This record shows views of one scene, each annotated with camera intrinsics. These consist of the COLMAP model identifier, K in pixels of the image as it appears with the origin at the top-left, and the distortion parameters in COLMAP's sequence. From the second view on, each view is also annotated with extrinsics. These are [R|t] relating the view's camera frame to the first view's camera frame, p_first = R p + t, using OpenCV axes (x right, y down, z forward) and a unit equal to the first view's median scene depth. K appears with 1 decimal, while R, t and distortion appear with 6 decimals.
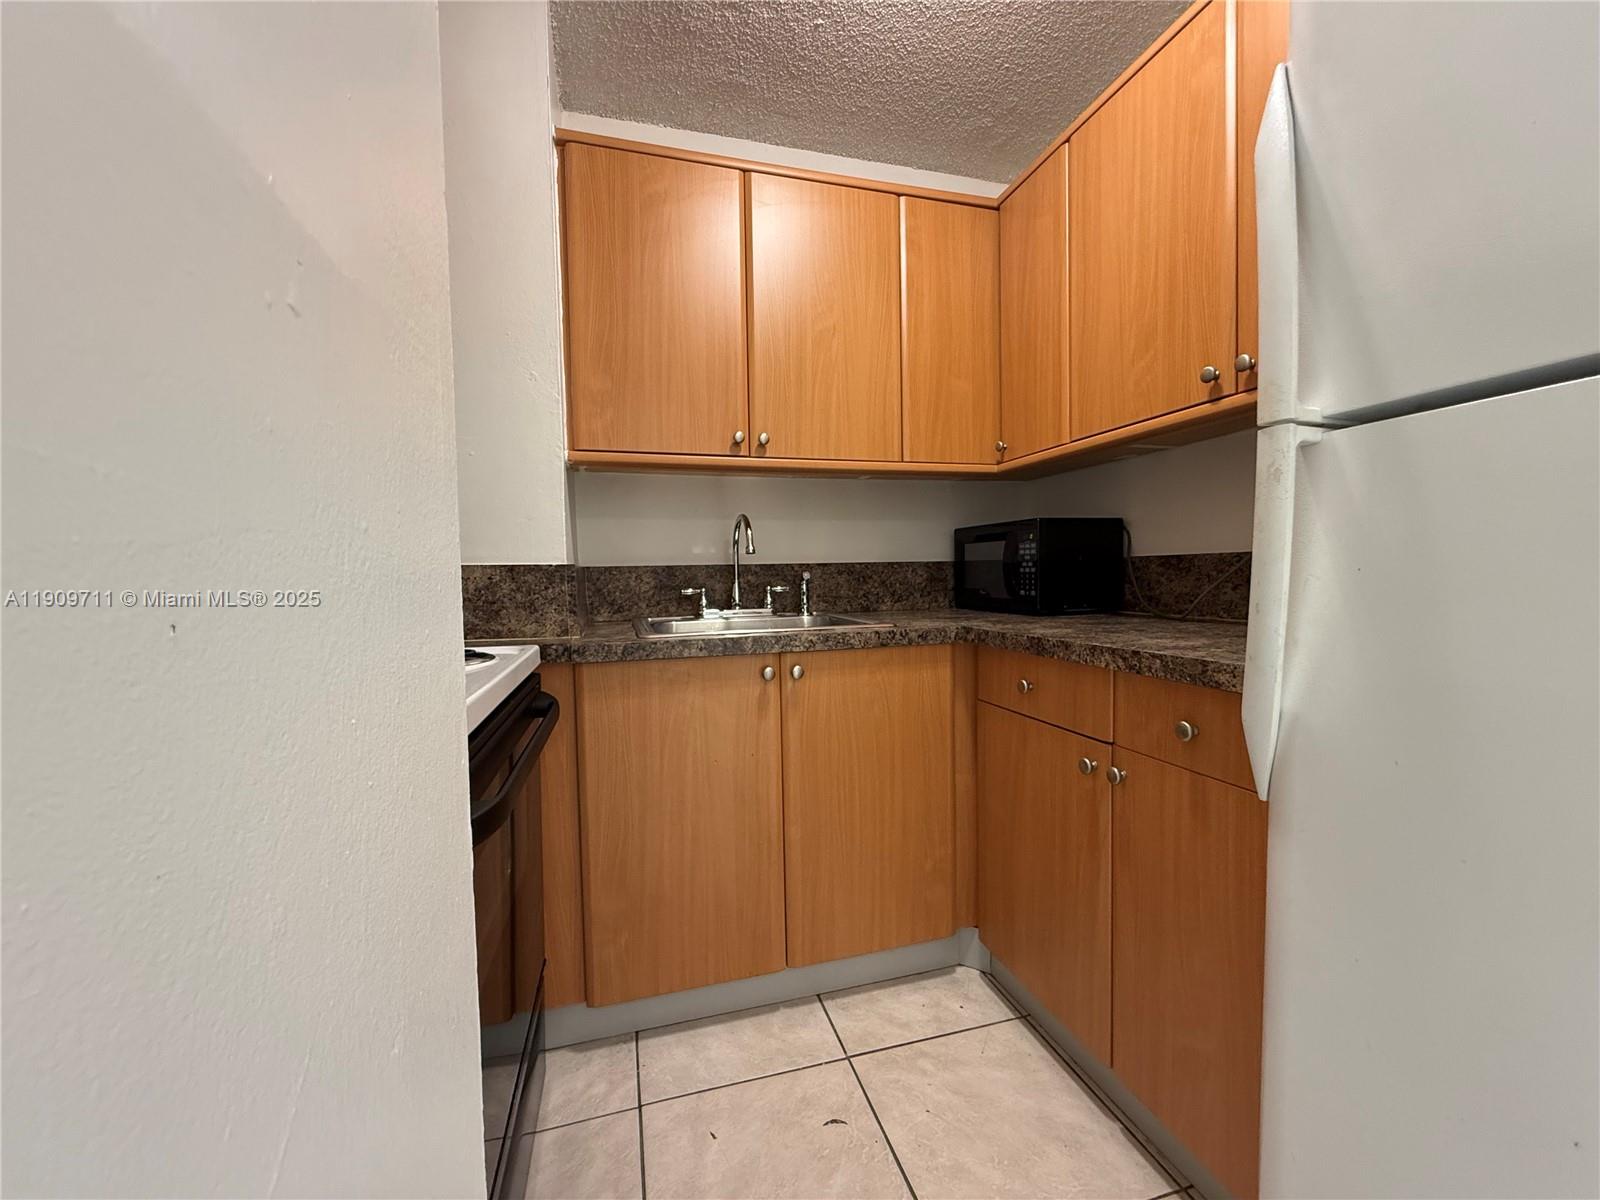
lens RADIAL K [[633.2, 0, 792.5], [0, 633.2, 603.1], [0, 0, 1]] dist [-0.000473, 0.000016]
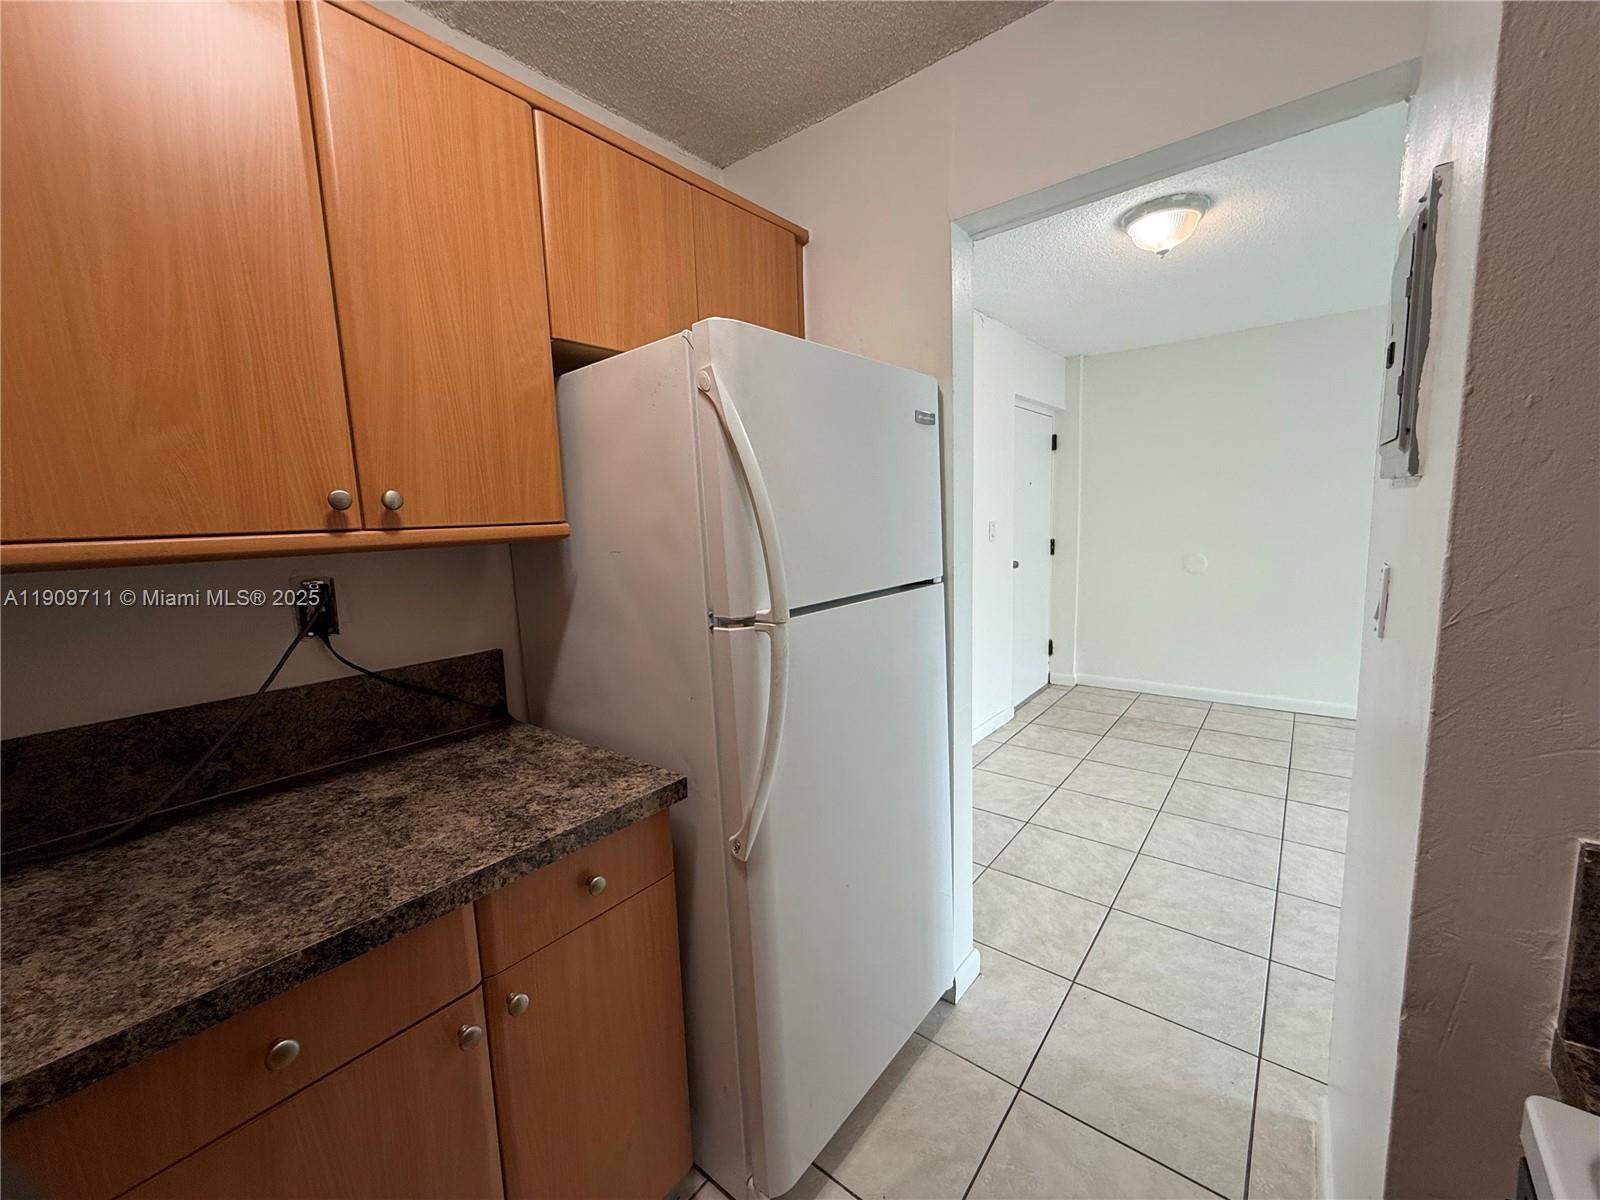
lens RADIAL K [[633.2, 0, 795.0], [0, 633.2, 603.9], [0, 0, 1]] dist [-0.000473, 0.000016]
pose [[-0.568400, -0.068362, 0.819907, -0.272736], [0.091896, 0.985032, 0.145836, -0.267856], [-0.817604, 0.158239, -0.553610, 0.896361]]
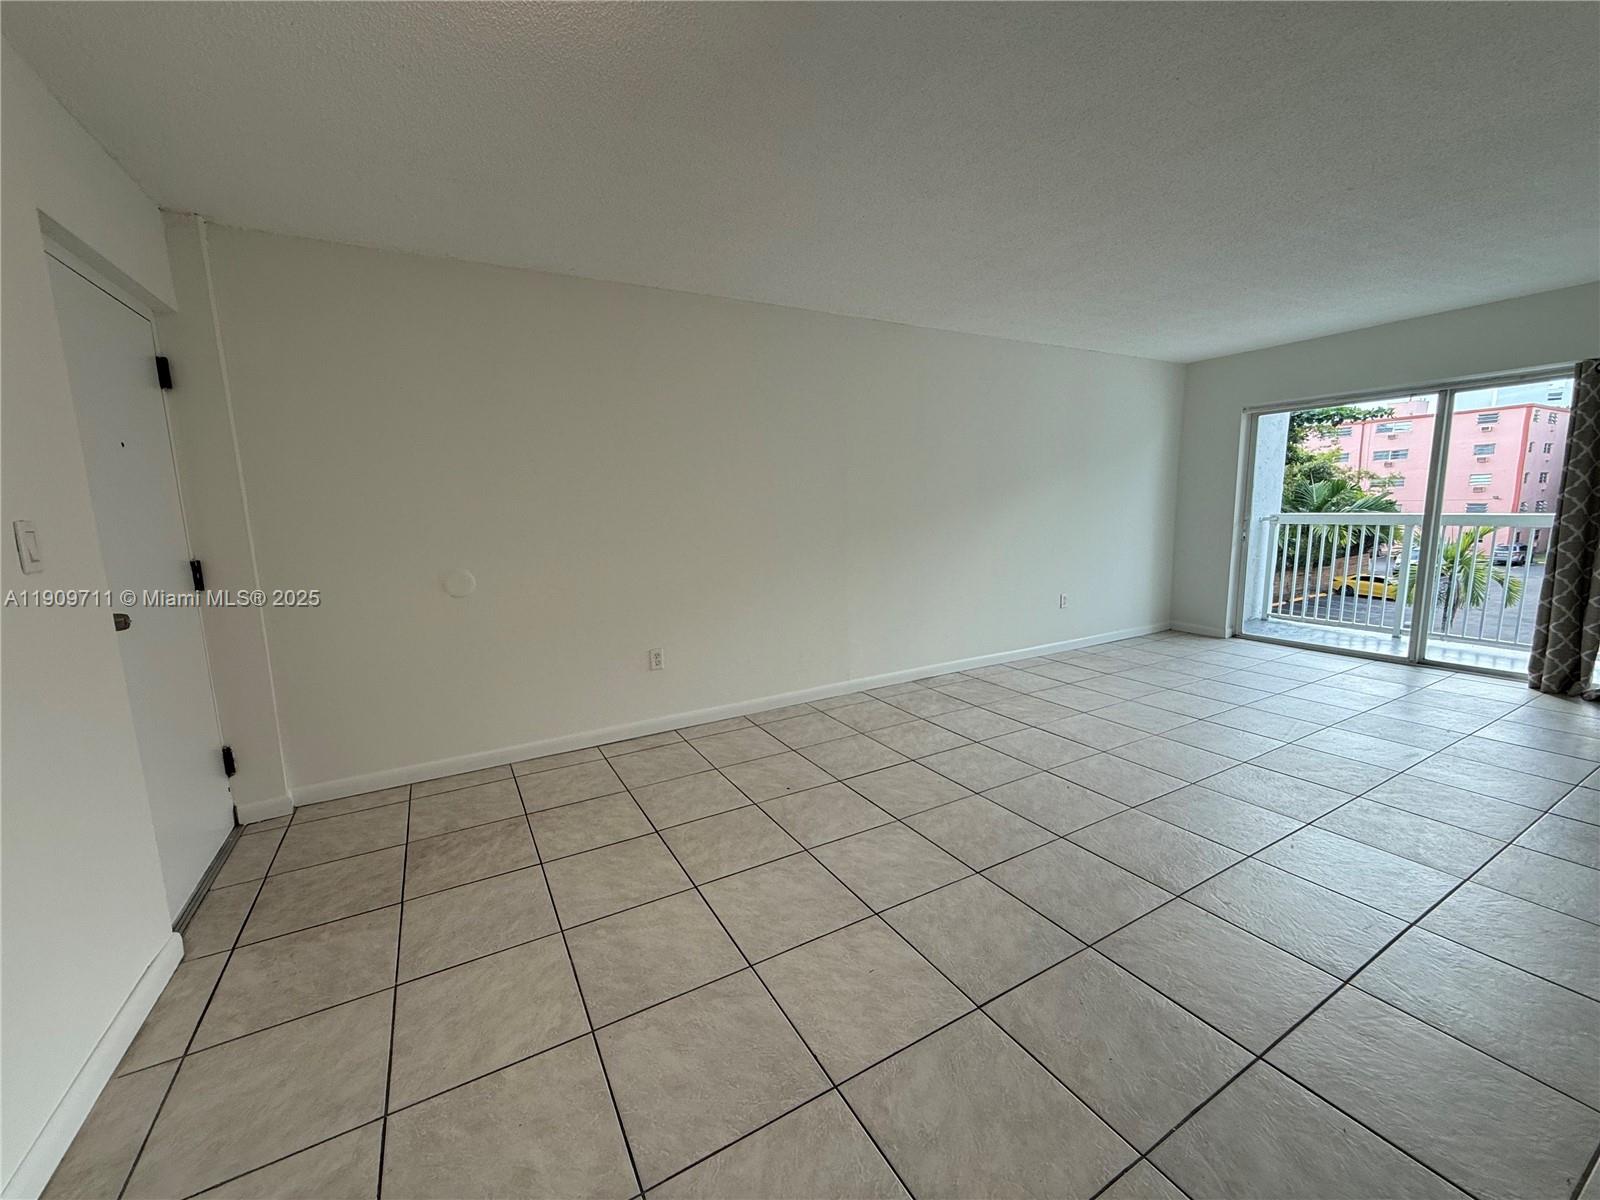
lens RADIAL K [[633.2, 0, 798.8], [0, 633.2, 602.1], [0, 0, 1]] dist [-0.000473, 0.000016]
pose [[-0.971169, 0.078967, -0.224934, 0.550828], [0.032049, 0.978227, 0.205049, -0.178709], [0.236229, 0.191928, -0.952554, -0.098908]]
